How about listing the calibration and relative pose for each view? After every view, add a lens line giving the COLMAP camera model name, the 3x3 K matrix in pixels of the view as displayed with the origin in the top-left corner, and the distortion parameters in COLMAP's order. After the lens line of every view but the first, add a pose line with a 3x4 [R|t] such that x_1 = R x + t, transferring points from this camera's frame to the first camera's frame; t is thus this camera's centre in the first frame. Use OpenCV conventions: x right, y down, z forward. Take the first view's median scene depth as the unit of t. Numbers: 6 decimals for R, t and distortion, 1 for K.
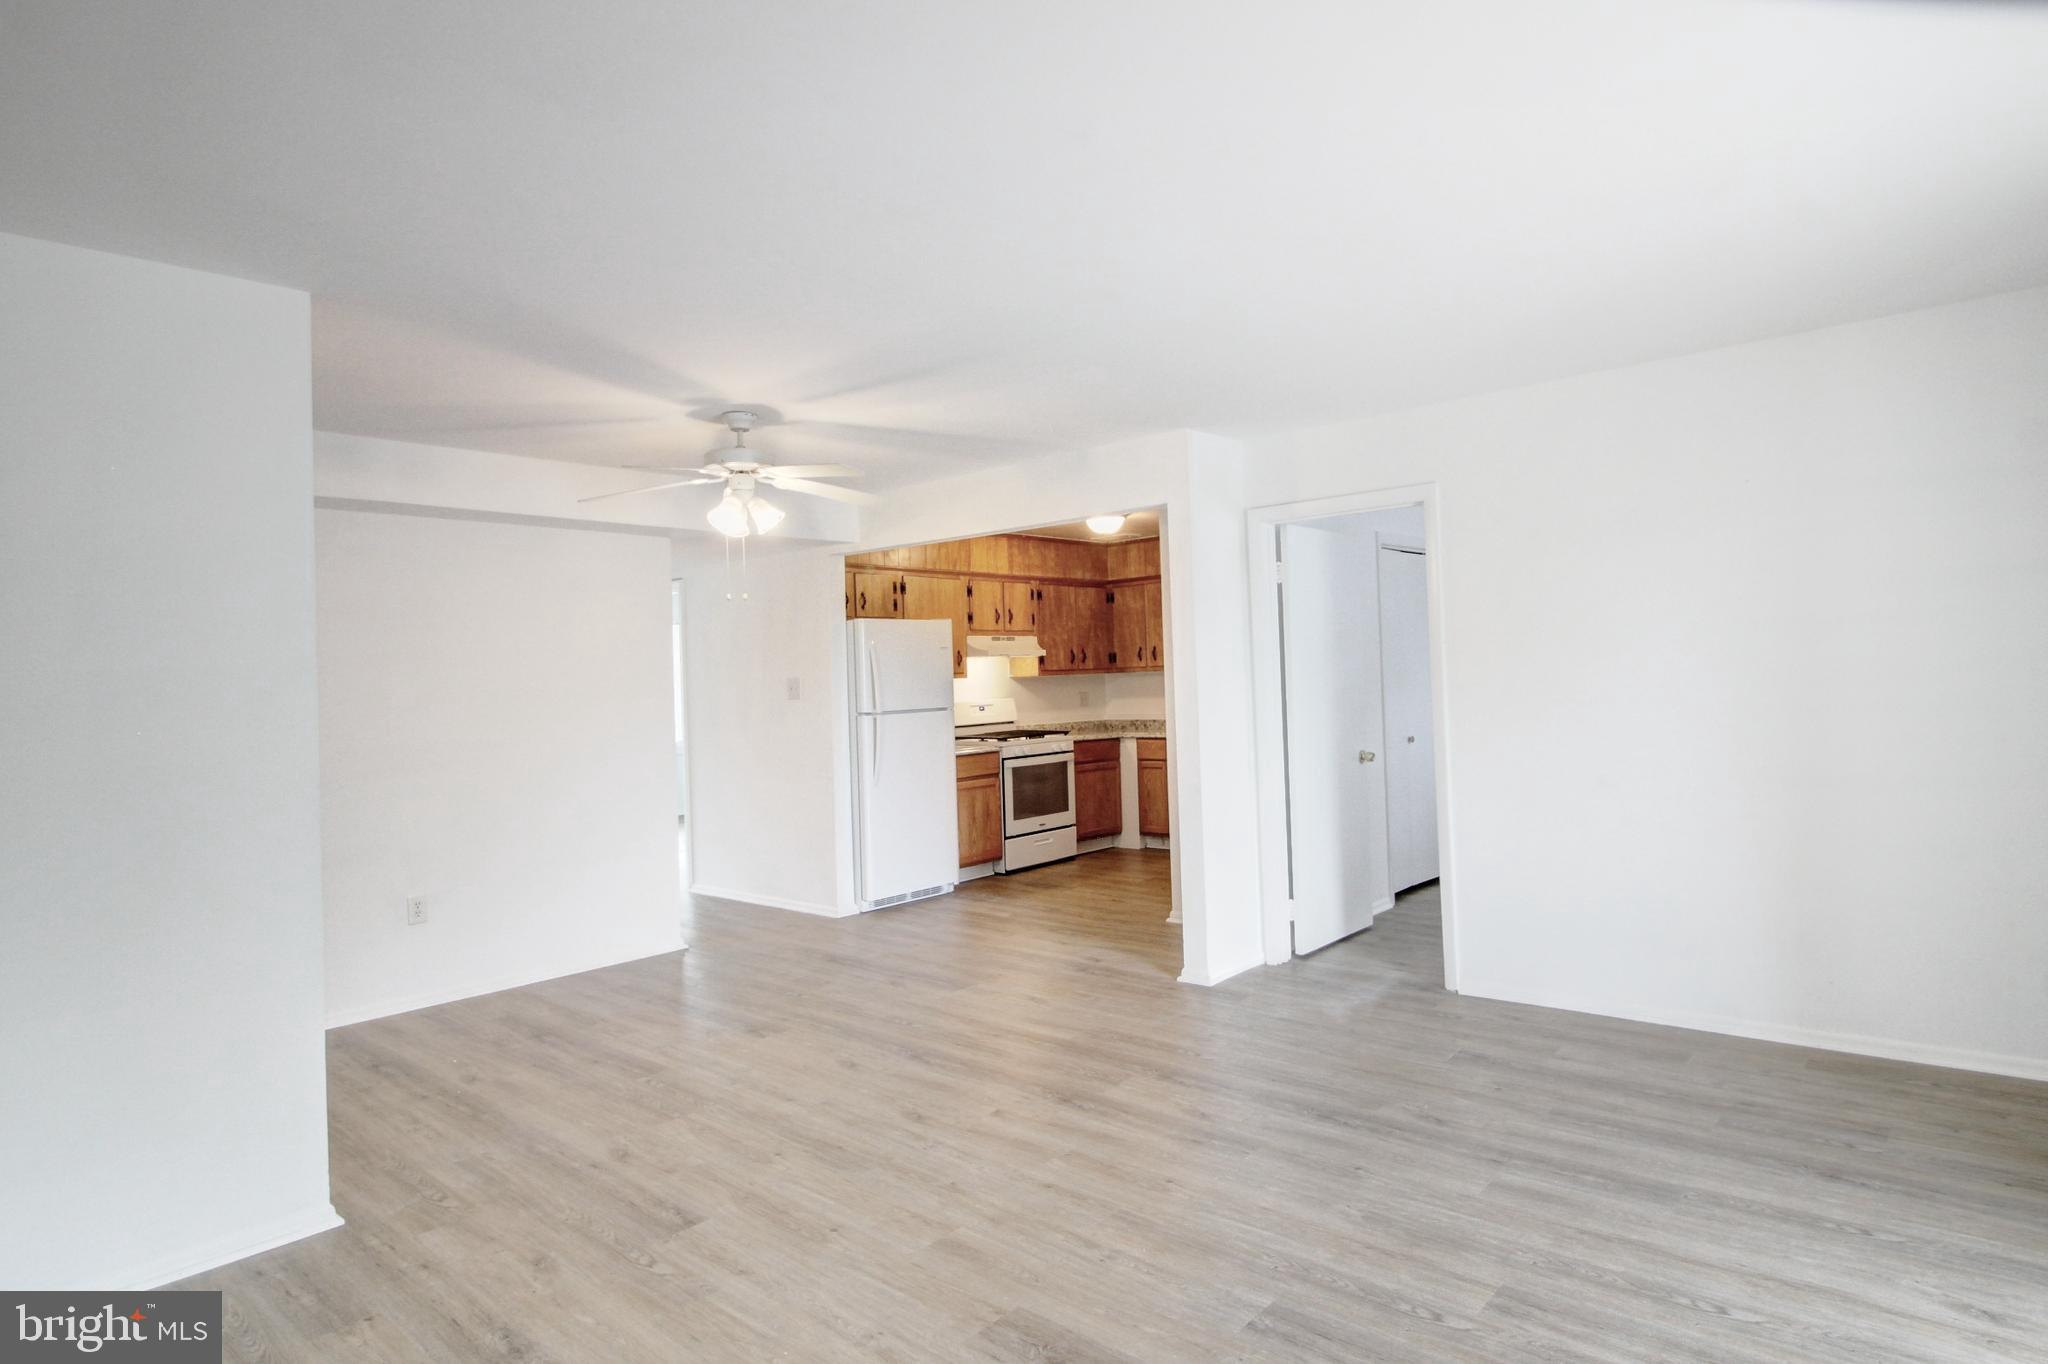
lens RADIAL K [[1128.8, 0, 1041.3], [0, 1128.8, 672.3], [0, 0, 1]] dist [0.000024, -0.000514]
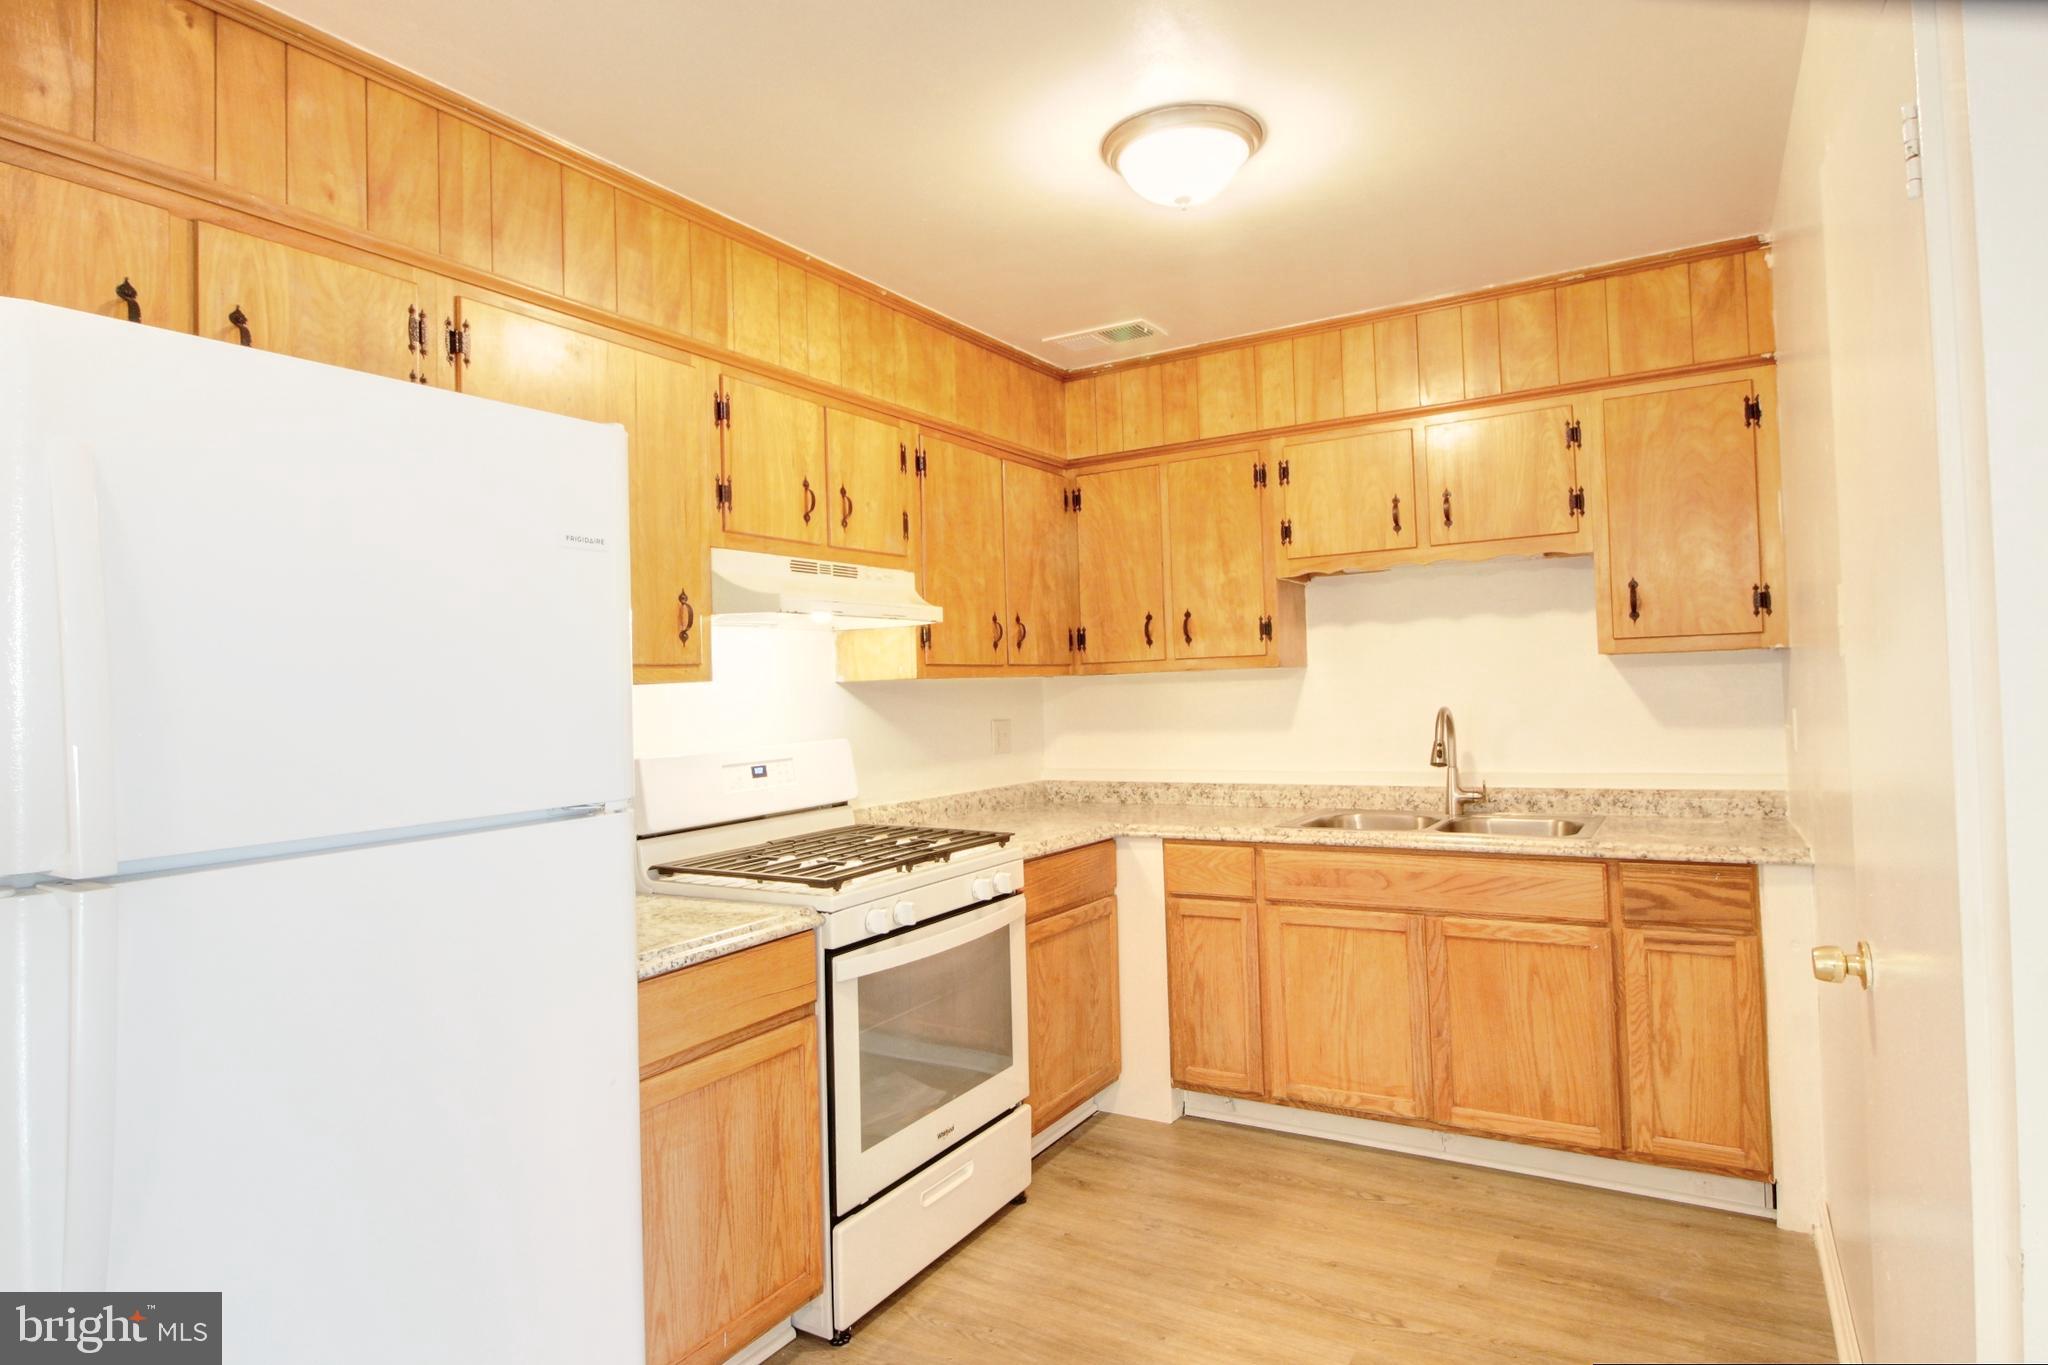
lens RADIAL K [[1128.8, 0, 1041.3], [0, 1128.8, 672.8], [0, 0, 1]] dist [0.000024, -0.000514]
pose [[0.982659, 0.008865, 0.185210, -0.031258], [-0.006330, 0.999878, -0.014275, 0.006305], [-0.185314, 0.012855, 0.982595, 0.629566]]
